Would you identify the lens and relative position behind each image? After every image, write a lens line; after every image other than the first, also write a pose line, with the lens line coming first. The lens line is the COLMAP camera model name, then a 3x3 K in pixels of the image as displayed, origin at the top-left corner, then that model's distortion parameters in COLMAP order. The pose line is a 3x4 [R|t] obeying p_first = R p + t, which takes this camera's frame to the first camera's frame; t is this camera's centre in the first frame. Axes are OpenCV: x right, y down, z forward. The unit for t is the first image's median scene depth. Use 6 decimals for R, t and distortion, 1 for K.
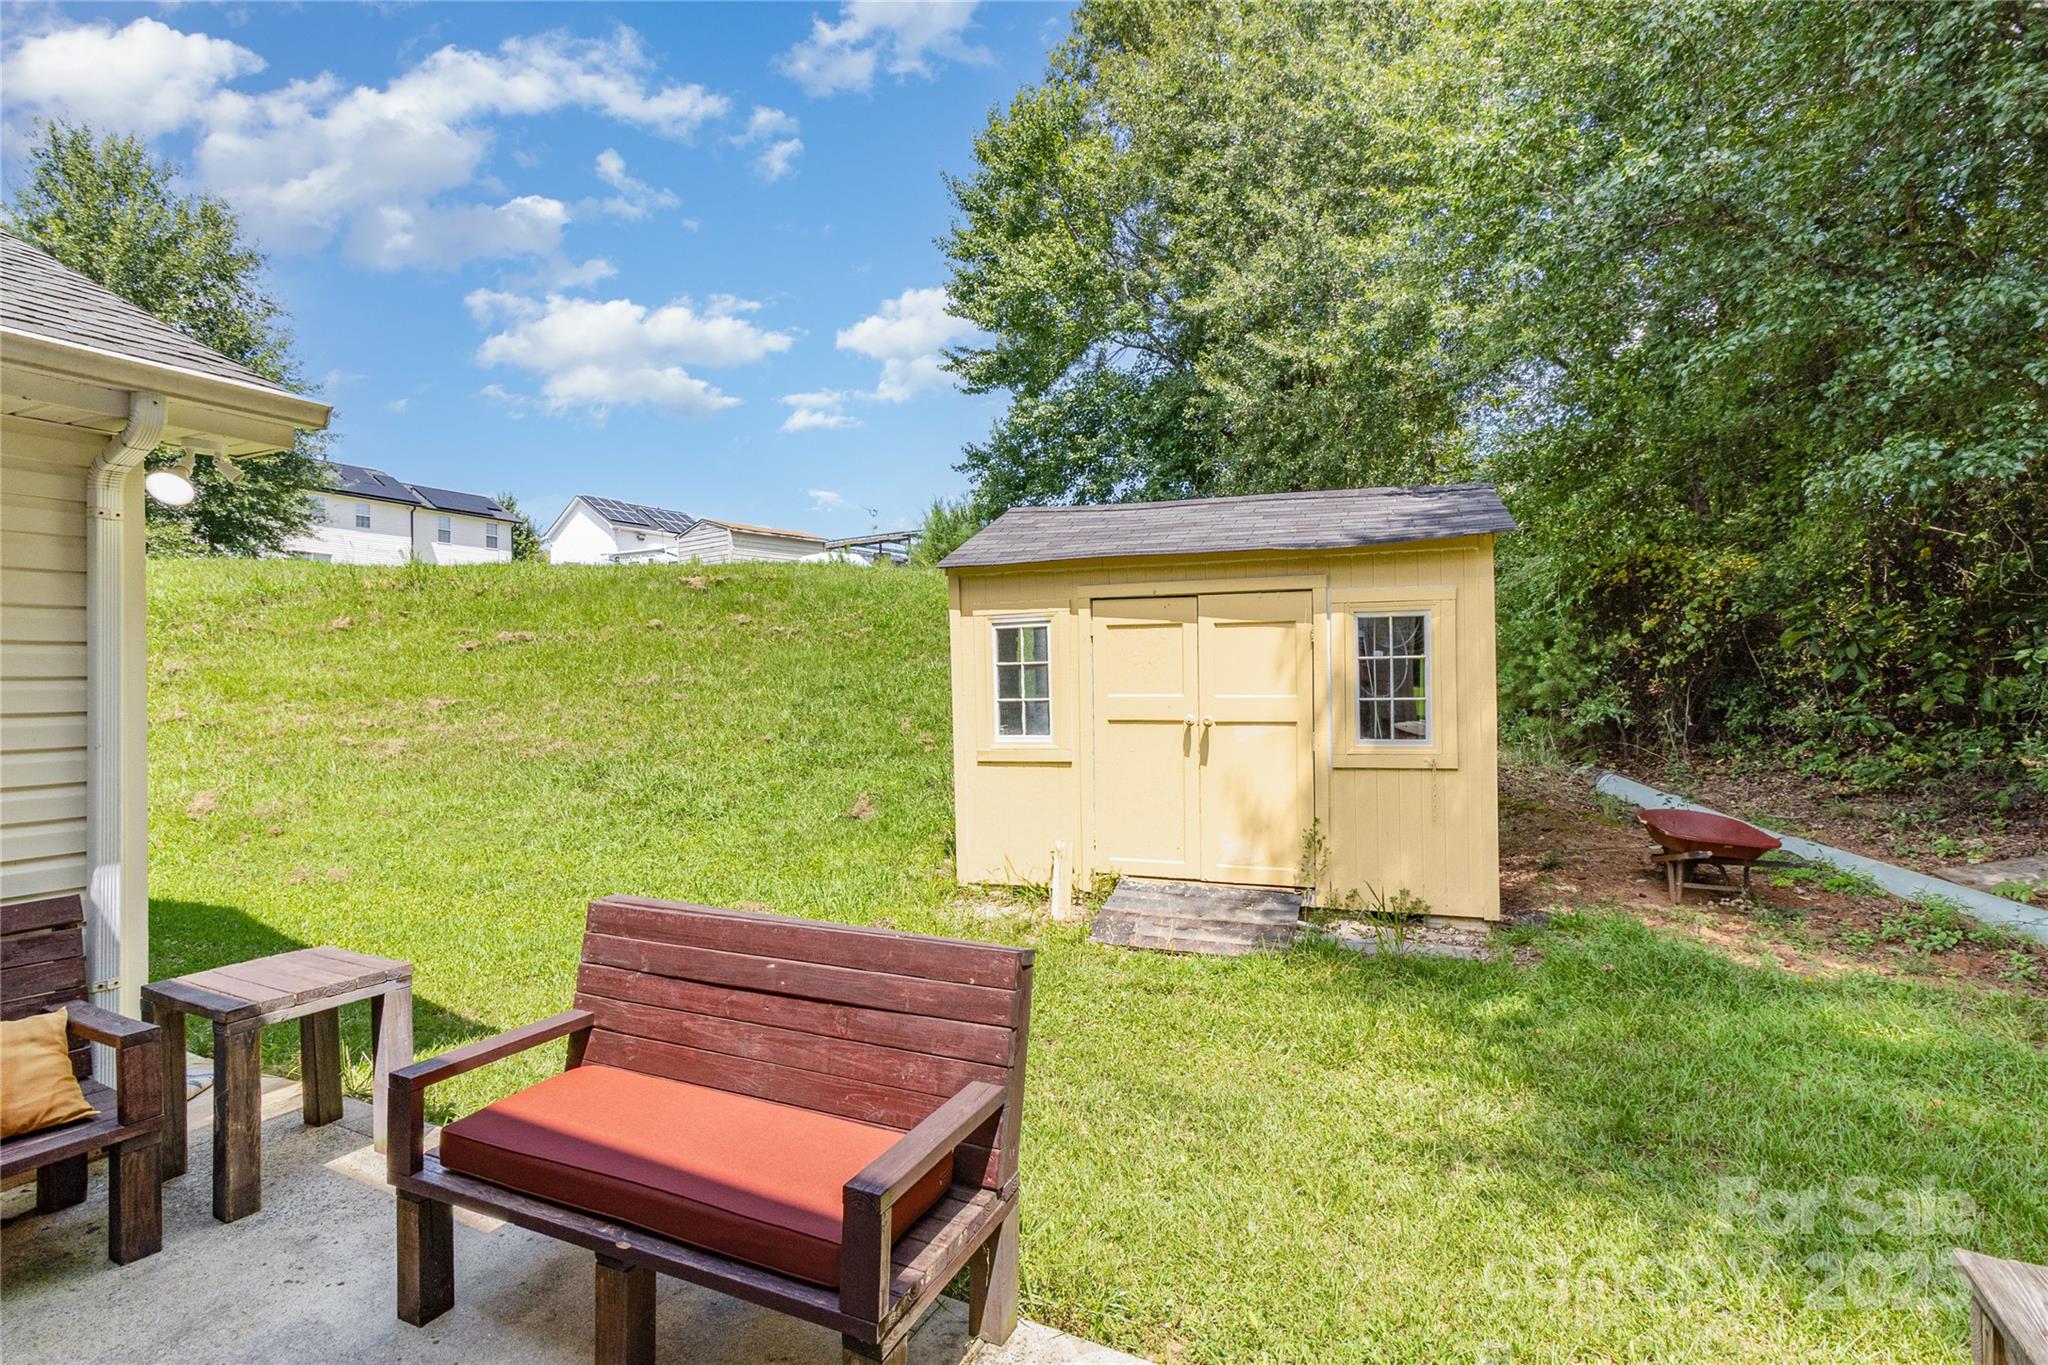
lens RADIAL K [[954.5, 0, 995.6], [0, 954.5, 683.1], [0, 0, 1]] dist [0.001960, 0.000301]
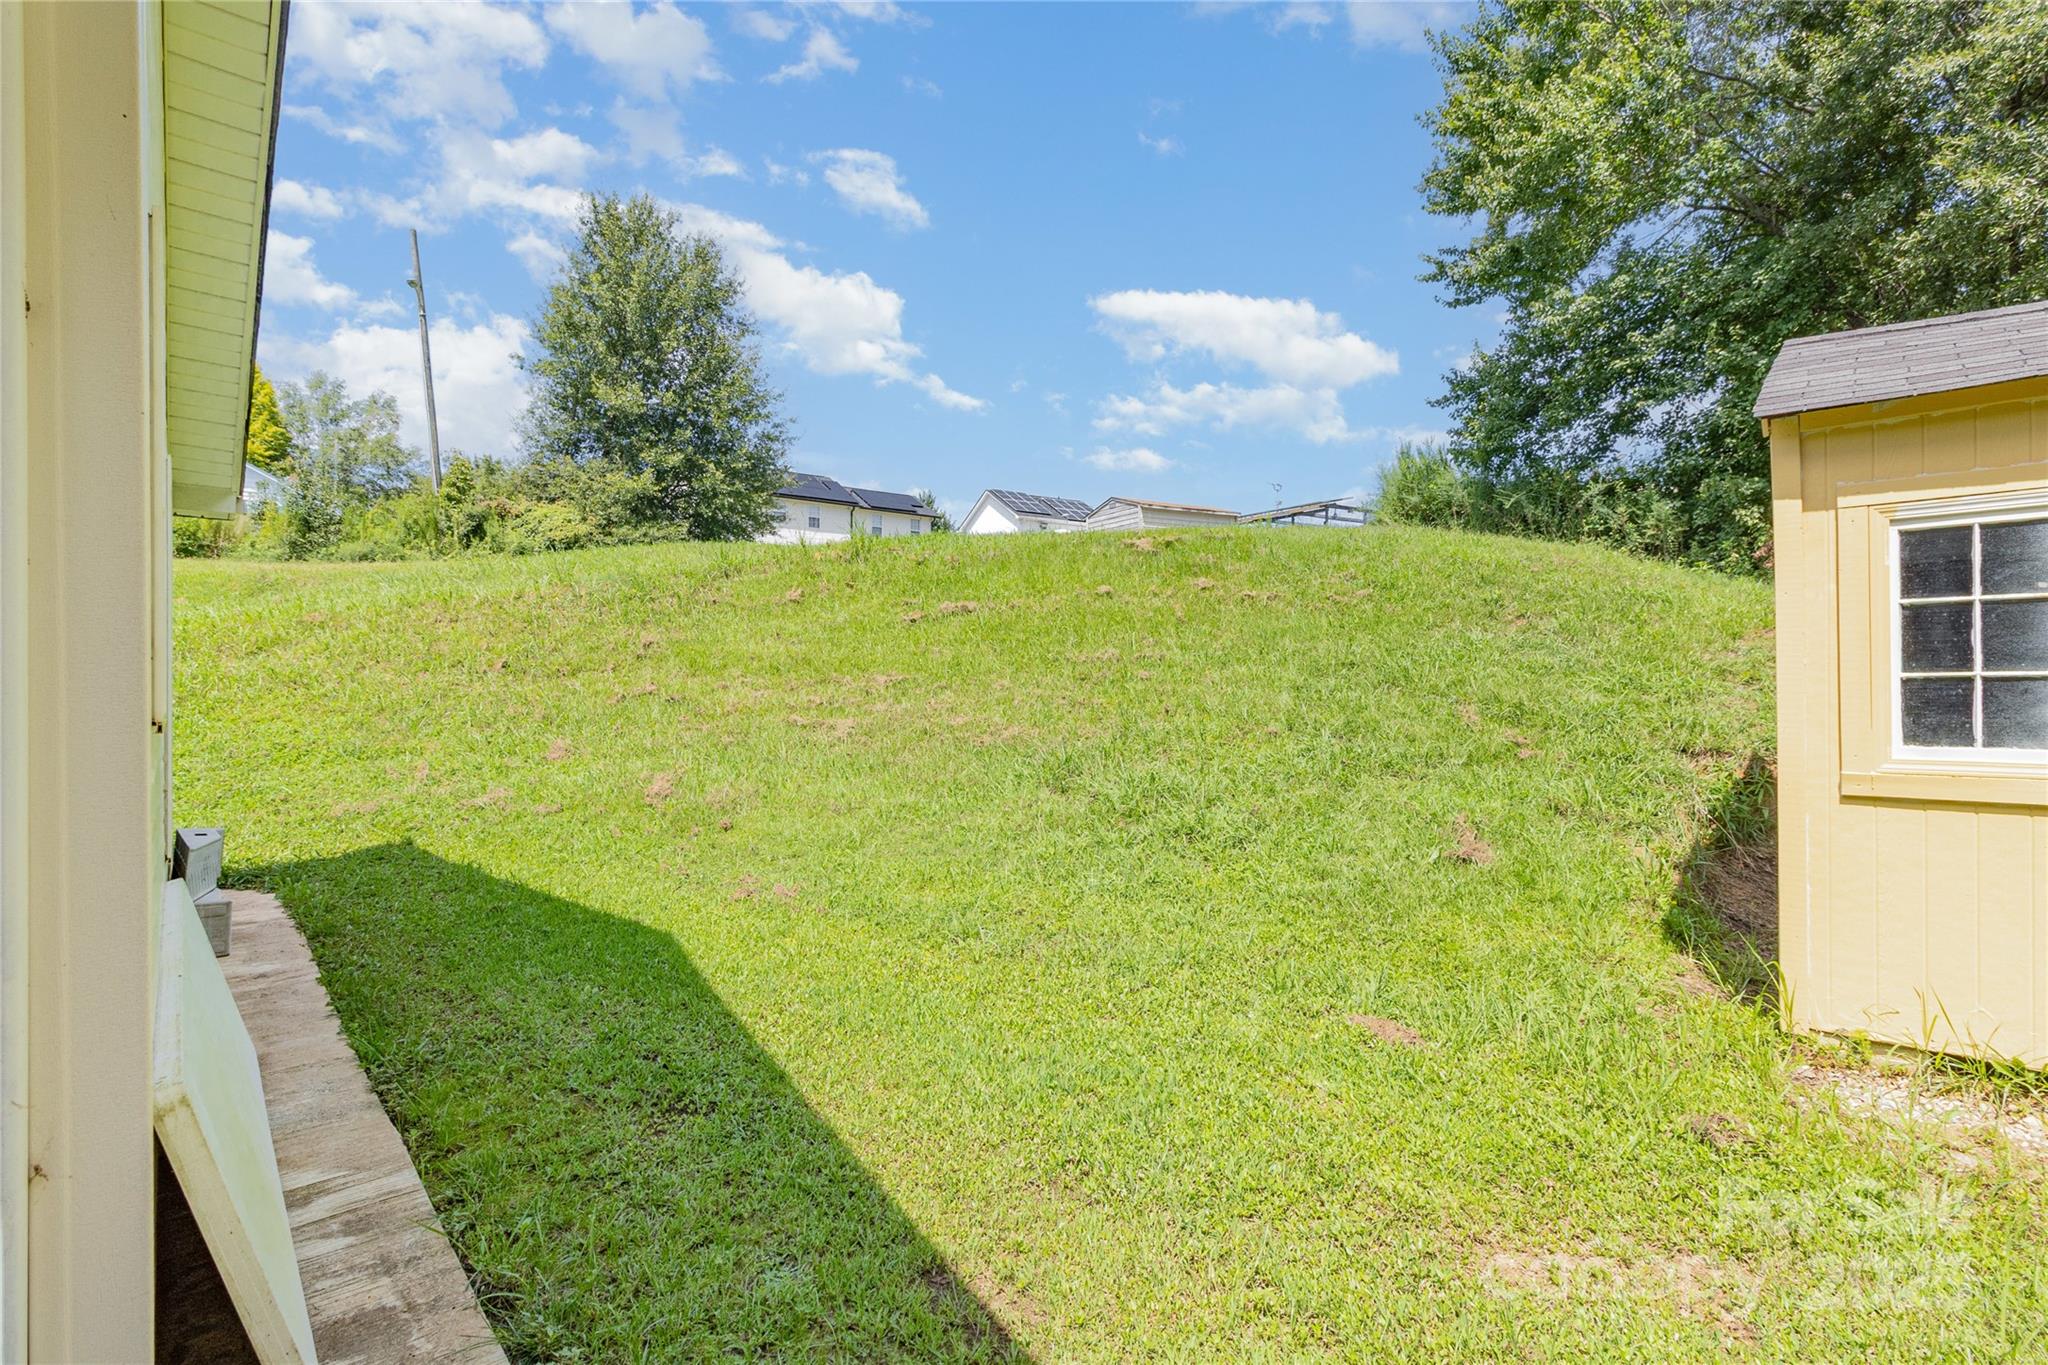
lens RADIAL K [[954.5, 0, 1017.2], [0, 954.5, 671.5], [0, 0, 1]] dist [0.001960, 0.000301]
pose [[0.930725, 0.006286, -0.365665, -0.156342], [-0.005638, 0.999980, 0.002841, 0.010992], [0.365675, -0.000583, 0.930742, 0.236964]]
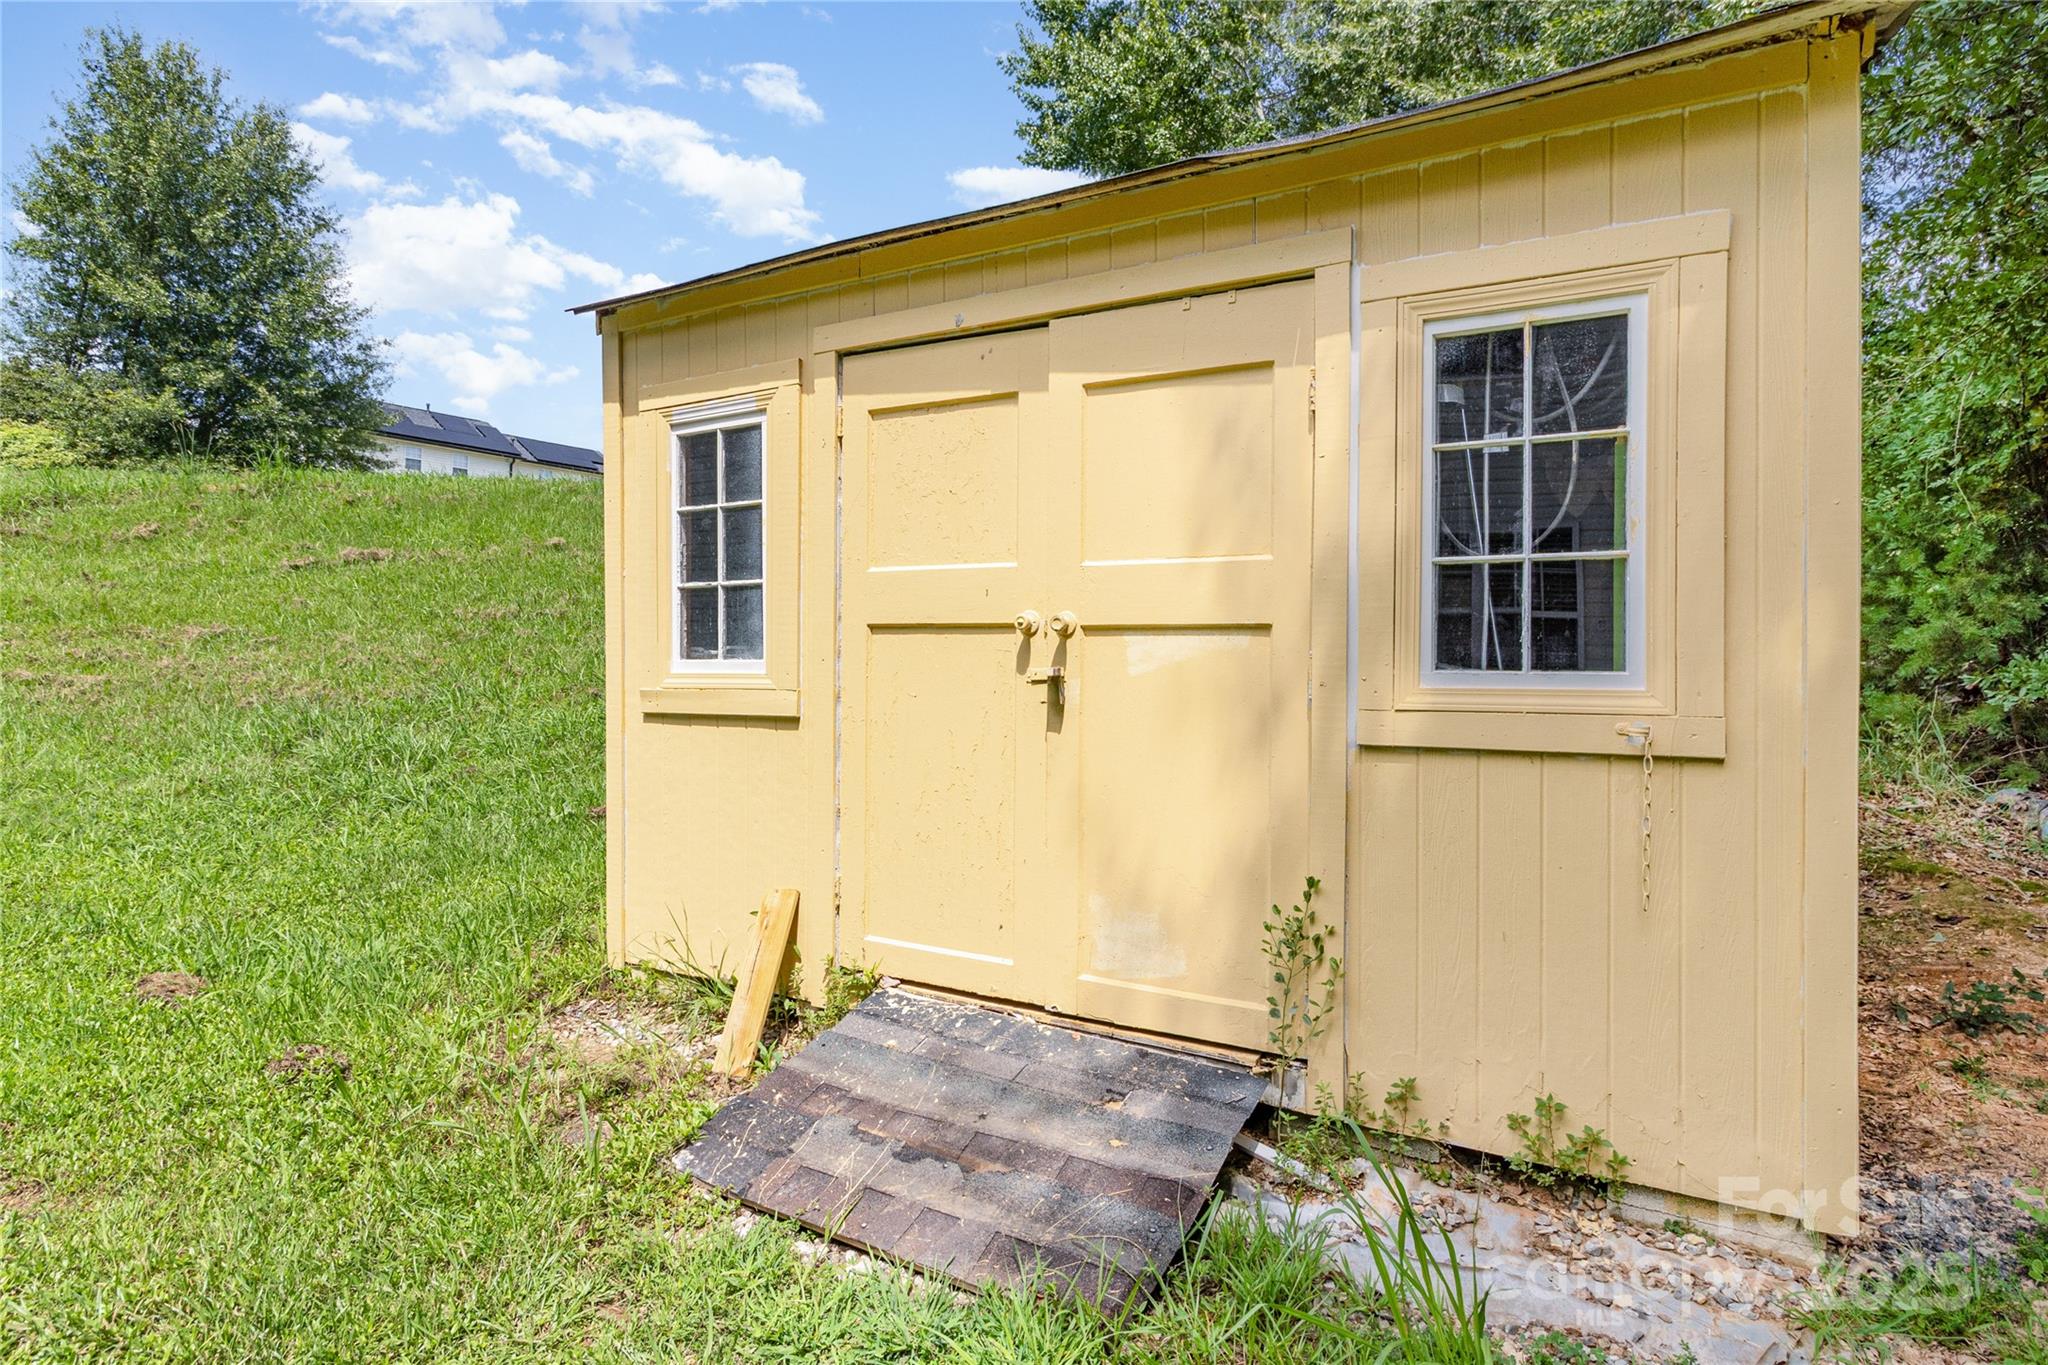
lens RADIAL K [[1076.4, 0, 997.0], [0, 1076.4, 656.1], [0, 0, 1]] dist [0.002746, -0.003413]
pose [[0.986420, 0.024730, -0.162369, 0.159065], [-0.027059, 0.999560, -0.012149, 0.035485], [0.161997, 0.016377, 0.986655, 0.317689]]
